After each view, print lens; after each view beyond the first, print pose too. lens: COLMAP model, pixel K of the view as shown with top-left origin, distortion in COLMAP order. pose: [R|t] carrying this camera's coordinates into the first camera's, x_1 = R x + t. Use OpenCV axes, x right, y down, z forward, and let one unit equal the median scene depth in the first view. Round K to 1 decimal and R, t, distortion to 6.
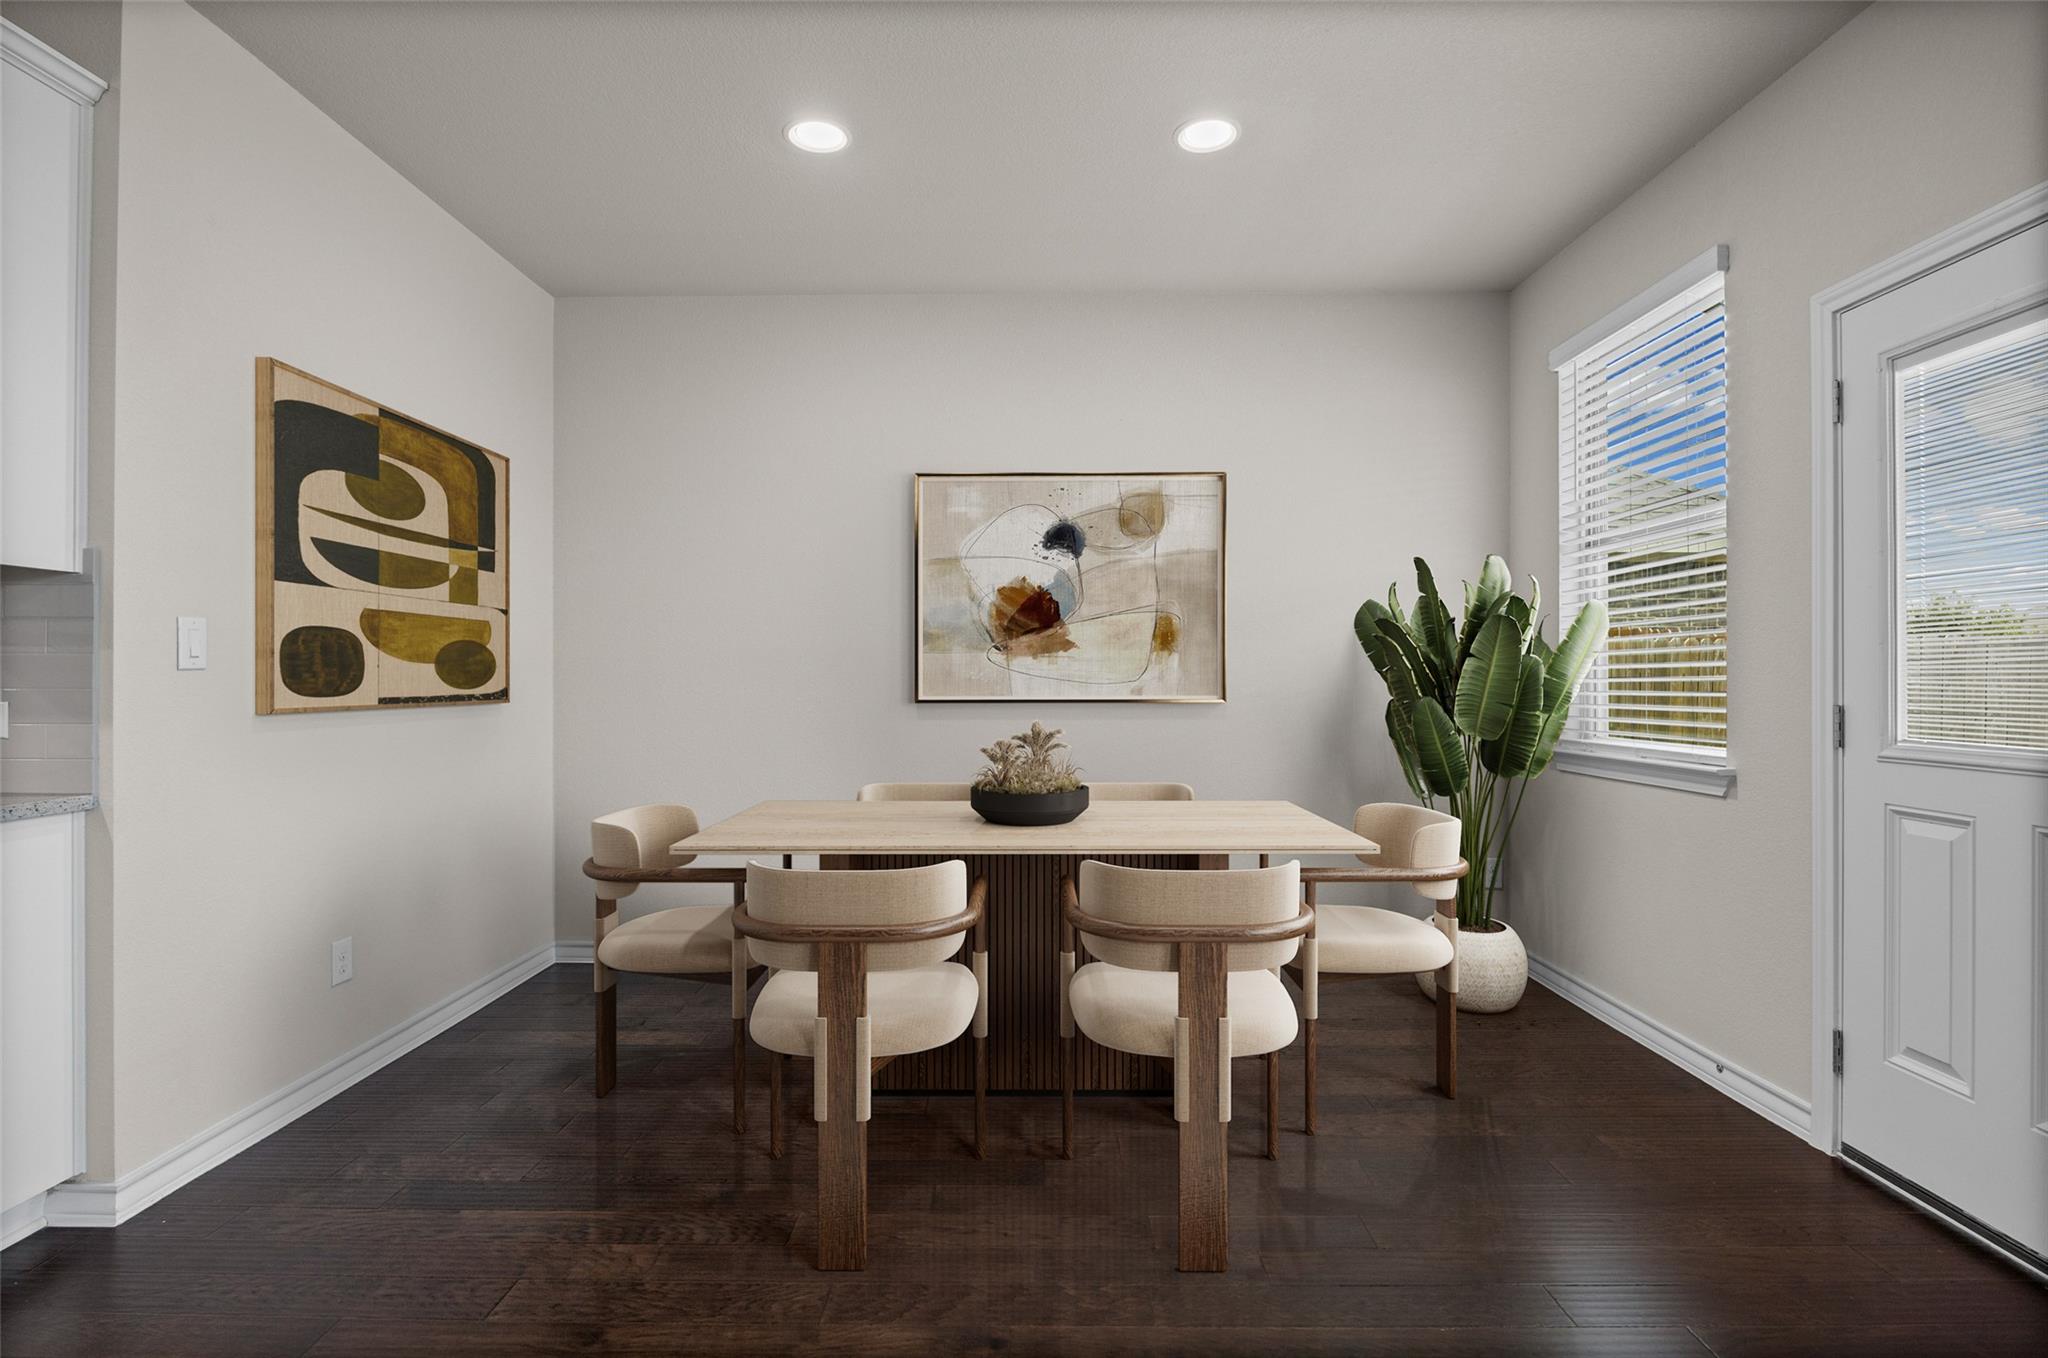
lens RADIAL K [[1009.3, 0, 1016.1], [0, 1009.3, 668.6], [0, 0, 1]] dist [-0.002339, -0.001448]
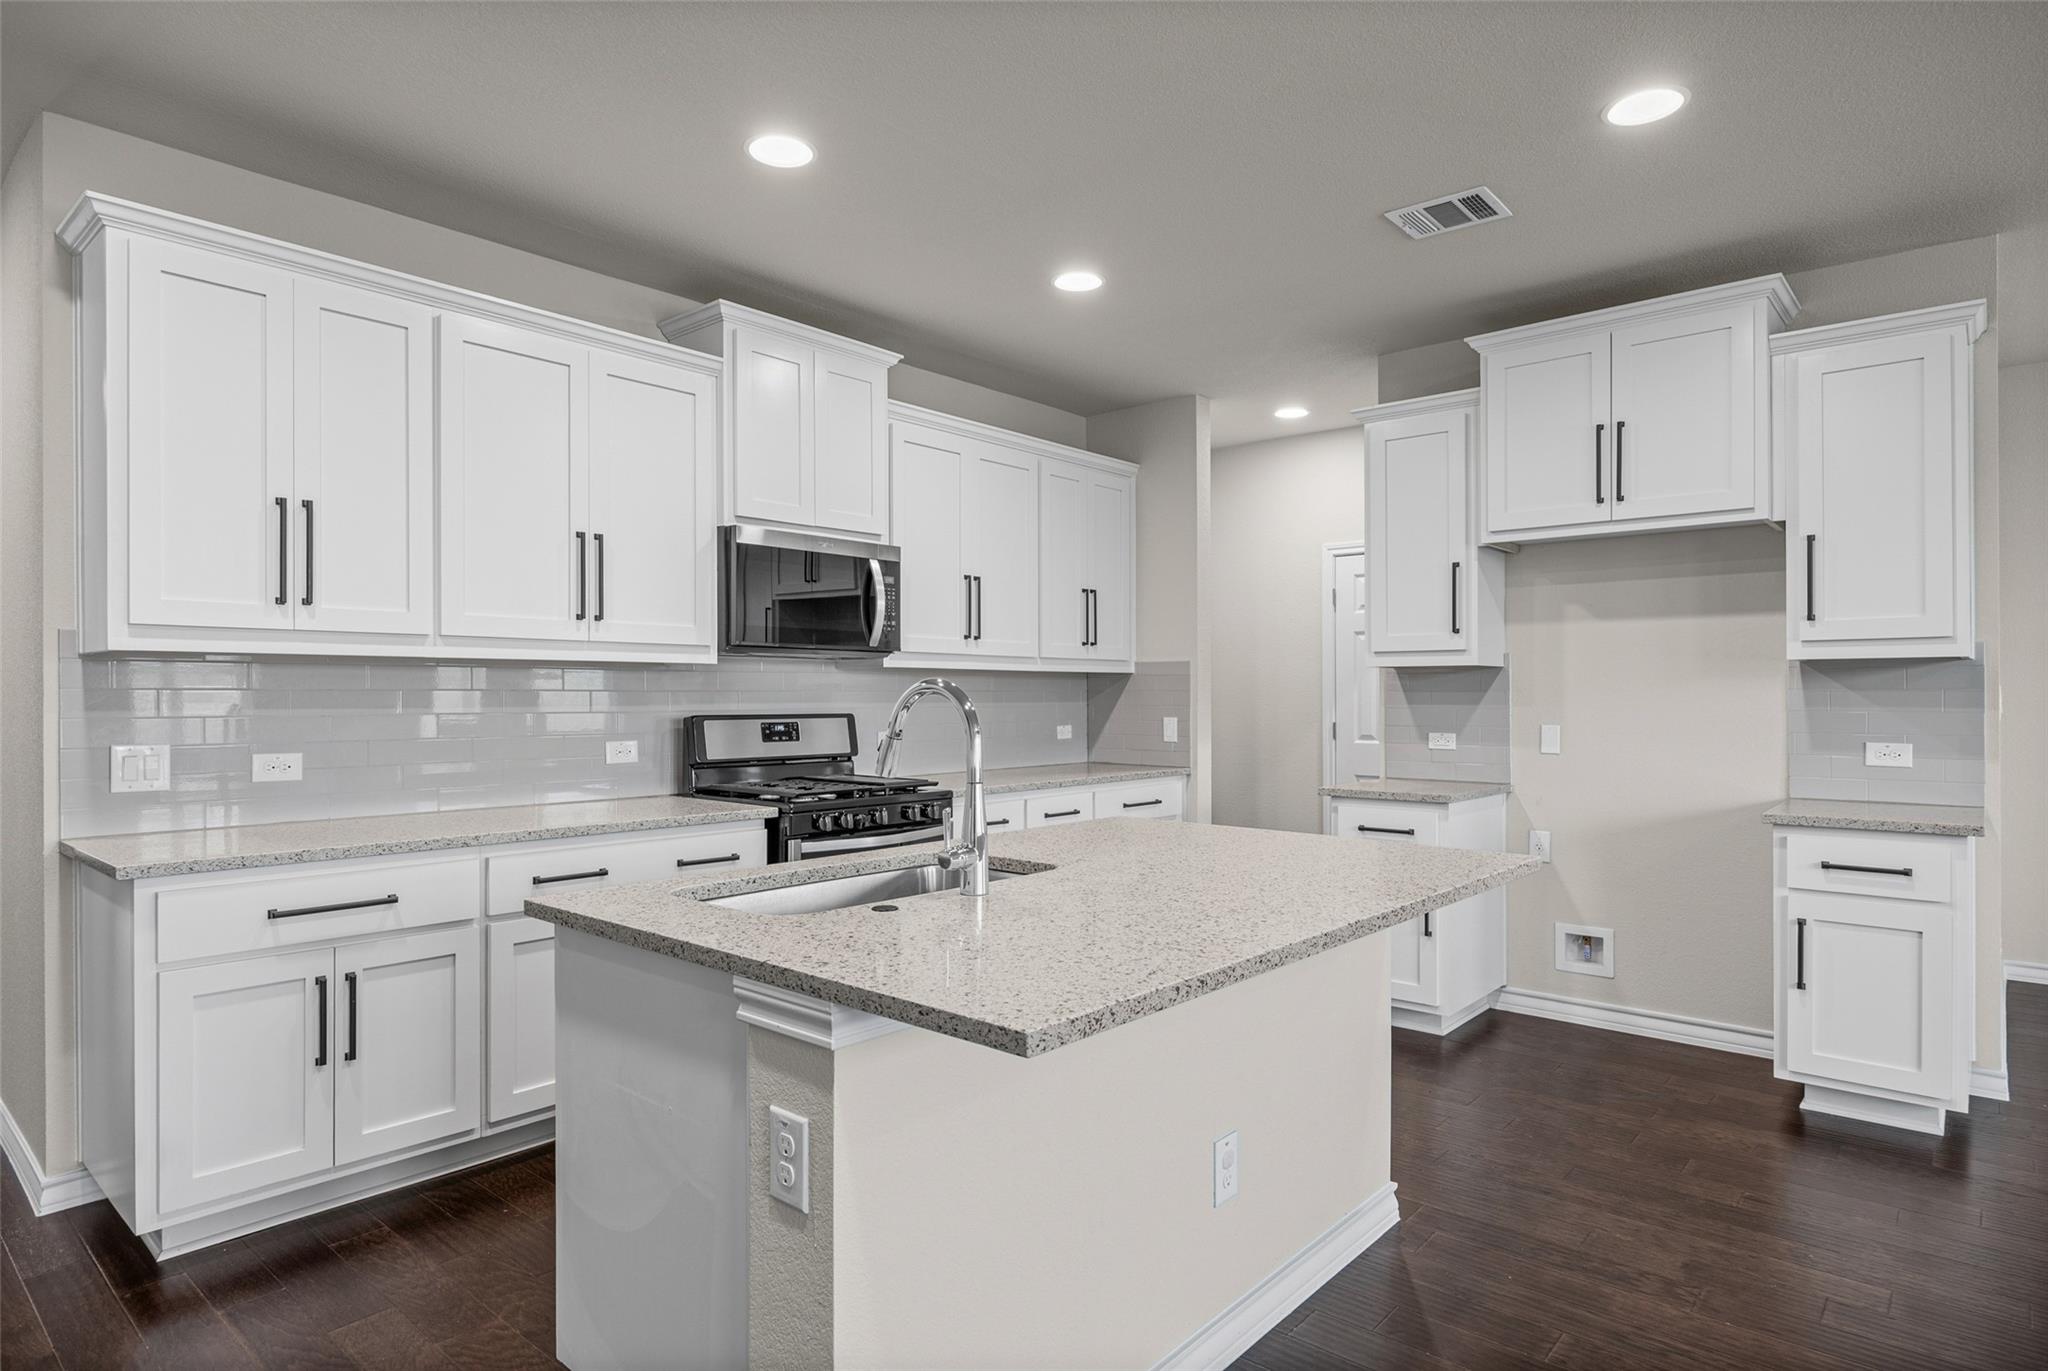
lens RADIAL K [[1131.7, 0, 1025.8], [0, 1131.7, 694.7], [0, 0, 1]] dist [0.000298, 0.000374]
pose [[0.760959, -0.002284, -0.648796, -0.794013], [0.009120, 0.999933, 0.007176, -0.059398], [0.648736, -0.011377, 0.760929, -1.048119]]
